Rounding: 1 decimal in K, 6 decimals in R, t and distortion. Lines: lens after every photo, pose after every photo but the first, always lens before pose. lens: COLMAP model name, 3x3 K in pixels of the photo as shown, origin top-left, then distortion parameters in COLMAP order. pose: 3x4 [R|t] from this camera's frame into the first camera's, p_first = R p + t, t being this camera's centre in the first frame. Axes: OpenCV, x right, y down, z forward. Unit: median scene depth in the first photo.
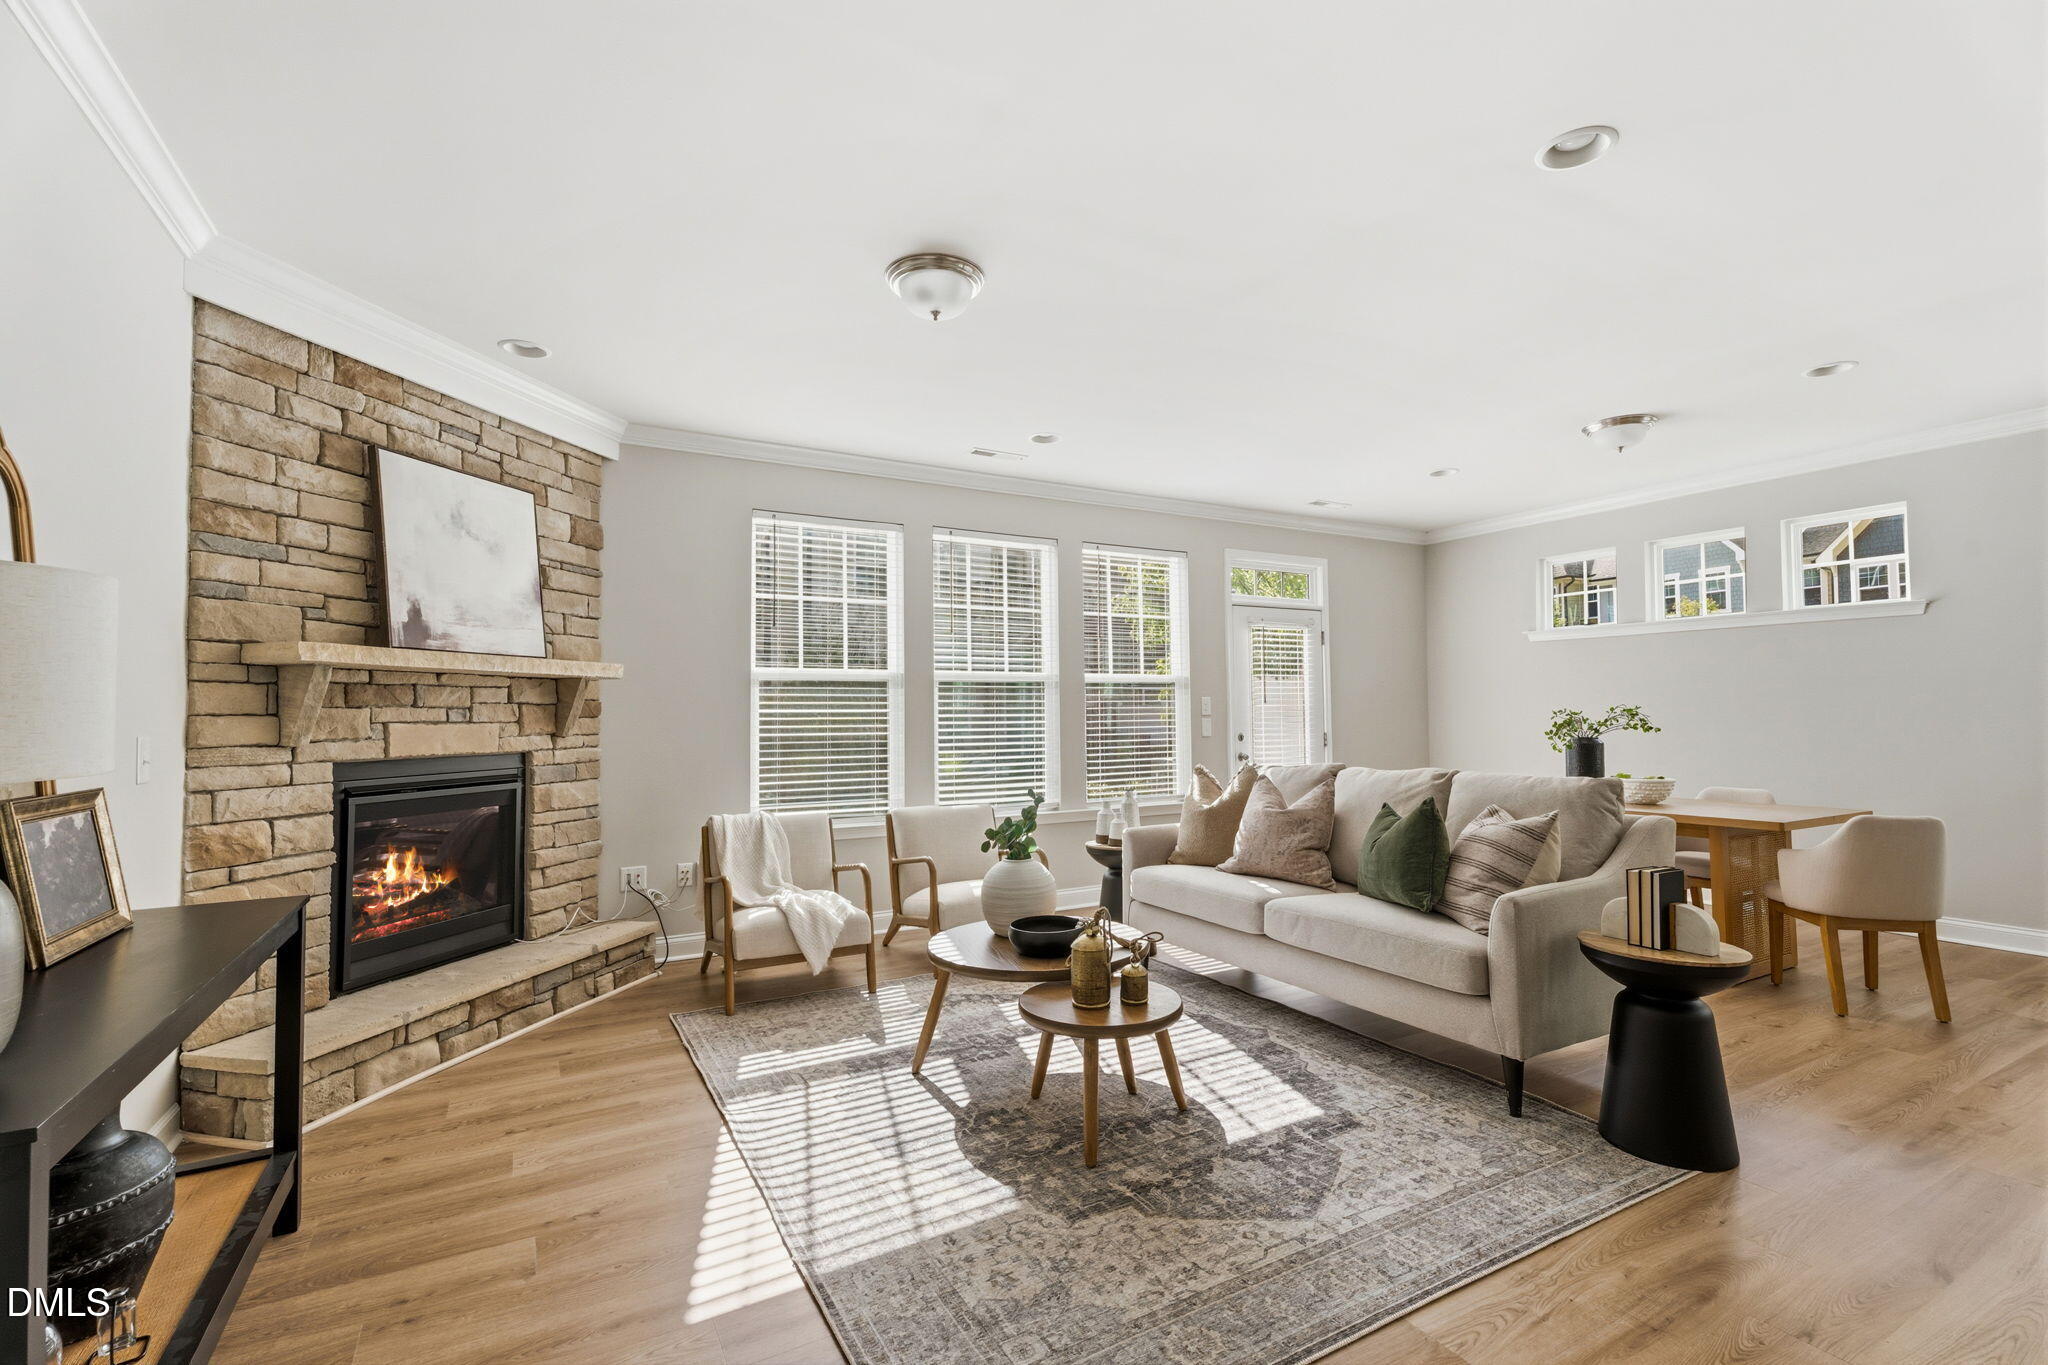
lens RADIAL K [[907.7, 0, 1024.0], [0, 907.7, 682.5], [0, 0, 1]] dist [0.013669, 0.000081]
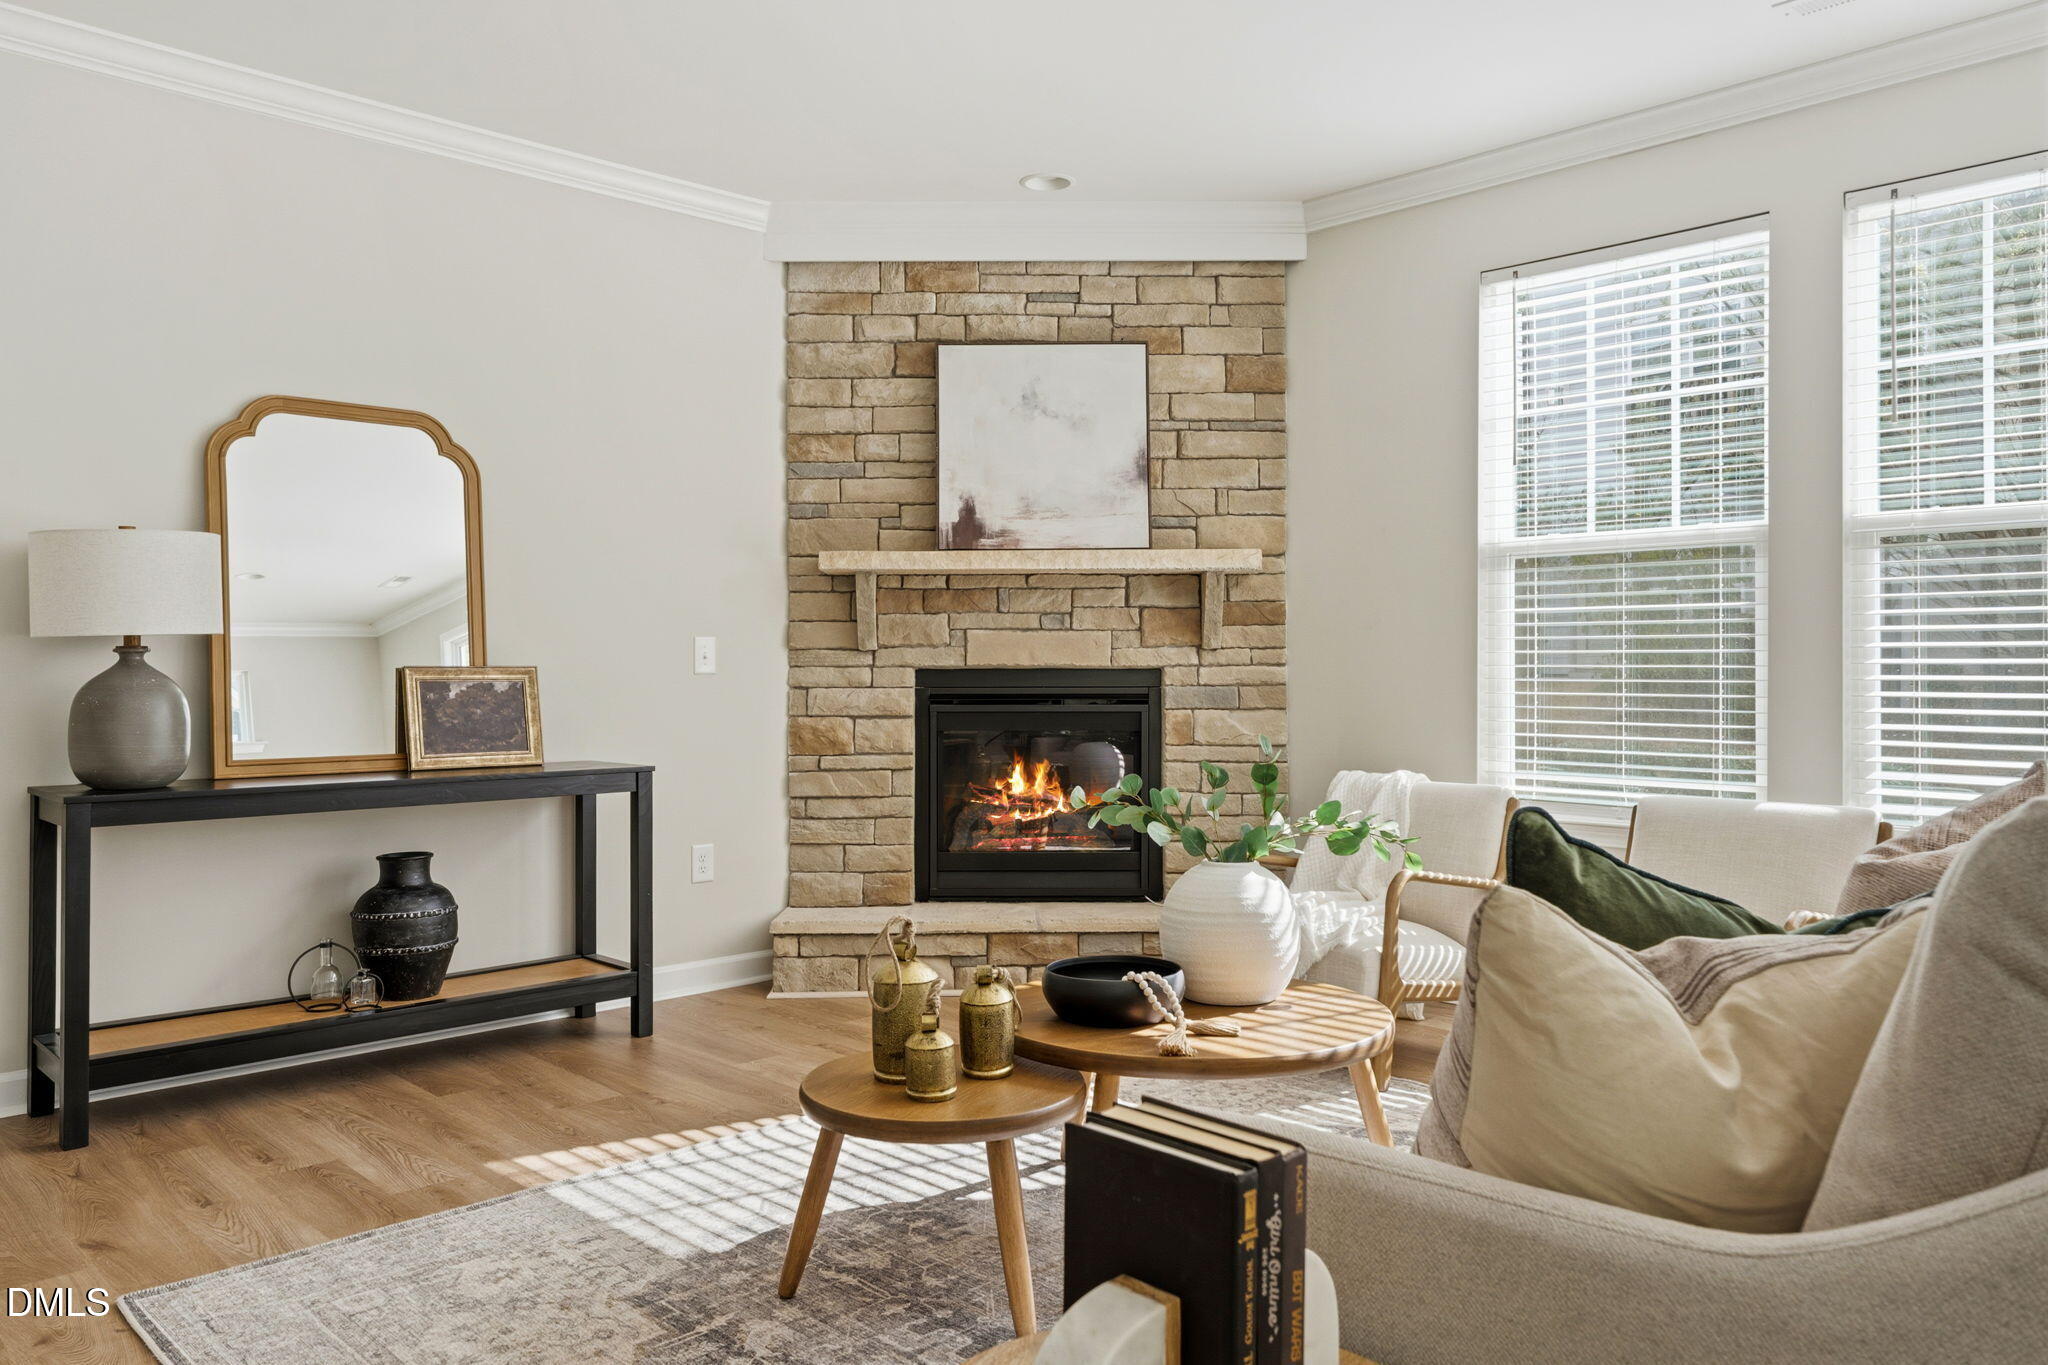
lens RADIAL K [[1461.3, 0, 1024.6], [0, 1461.3, 656.5], [0, 0, 1]] dist [-0.008400, -0.000792]
pose [[0.260527, 0.000983, -0.965466, 0.812417], [0.034085, 0.999367, 0.010215, 0.060380], [0.964865, -0.035569, 0.260329, 0.676614]]
